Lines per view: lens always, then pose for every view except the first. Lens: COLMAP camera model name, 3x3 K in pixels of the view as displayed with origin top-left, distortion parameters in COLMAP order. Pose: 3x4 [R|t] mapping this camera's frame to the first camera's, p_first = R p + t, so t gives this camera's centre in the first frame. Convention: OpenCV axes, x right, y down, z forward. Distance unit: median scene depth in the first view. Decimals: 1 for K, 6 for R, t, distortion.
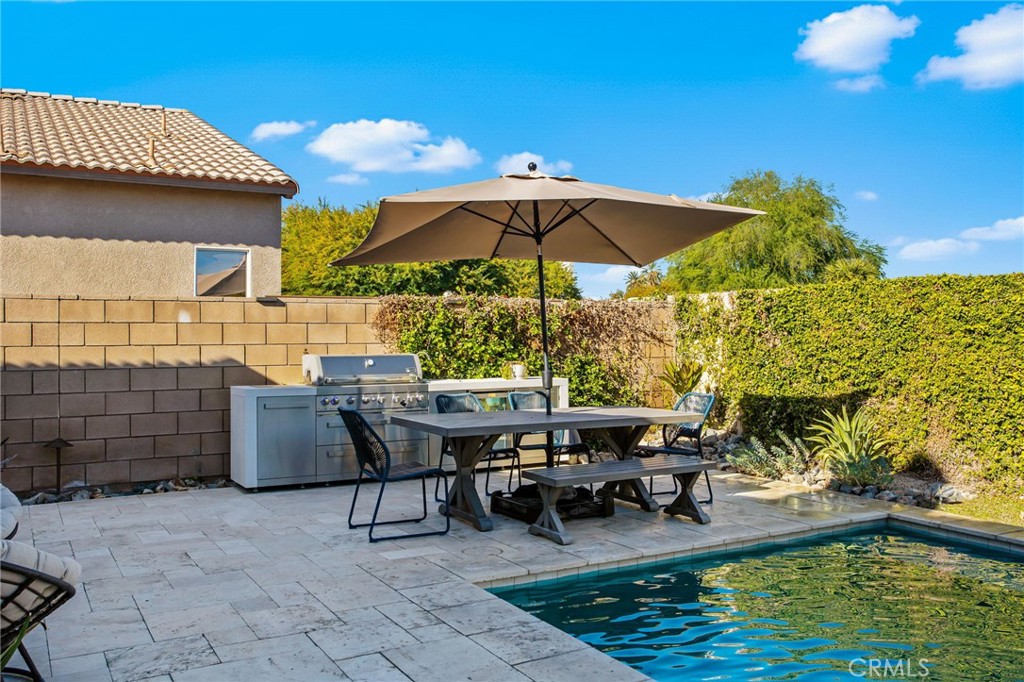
lens RADIAL K [[944.6, 0, 512.9], [0, 944.6, 335.7], [0, 0, 1]] dist [0.006043, 0.026889]
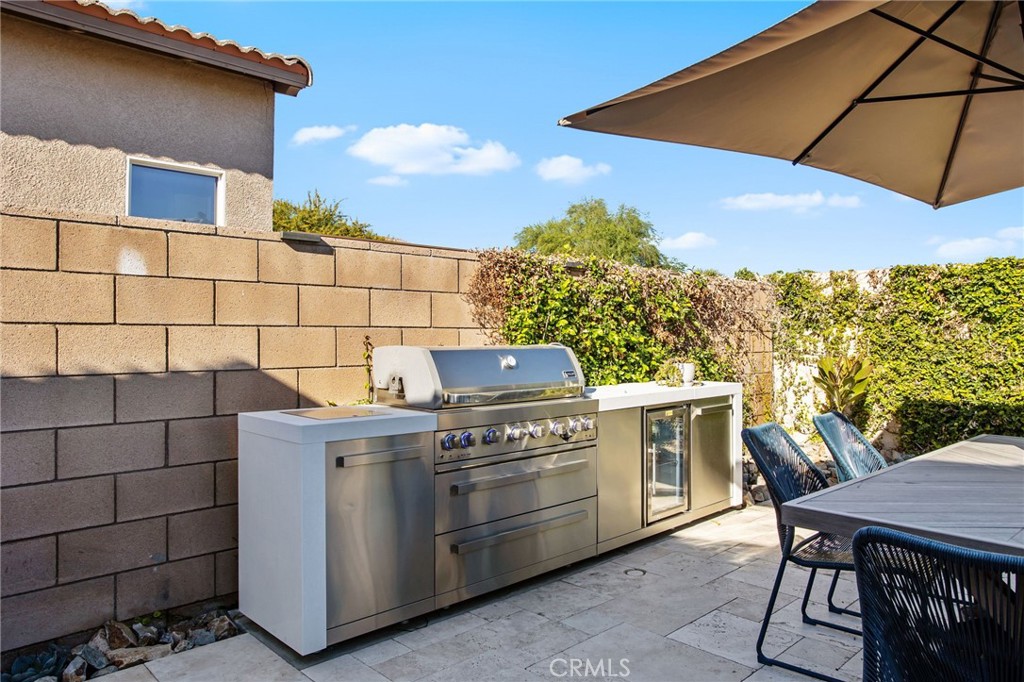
lens RADIAL K [[703.2, 0, 512.7], [0, 703.2, 335.8], [0, 0, 1]] dist [-0.053184, 0.046559]
pose [[0.969147, 0.005834, 0.246416, -0.226828], [-0.005995, 0.999982, -0.000099, 0.012772], [-0.246412, -0.001382, 0.969164, 0.568981]]
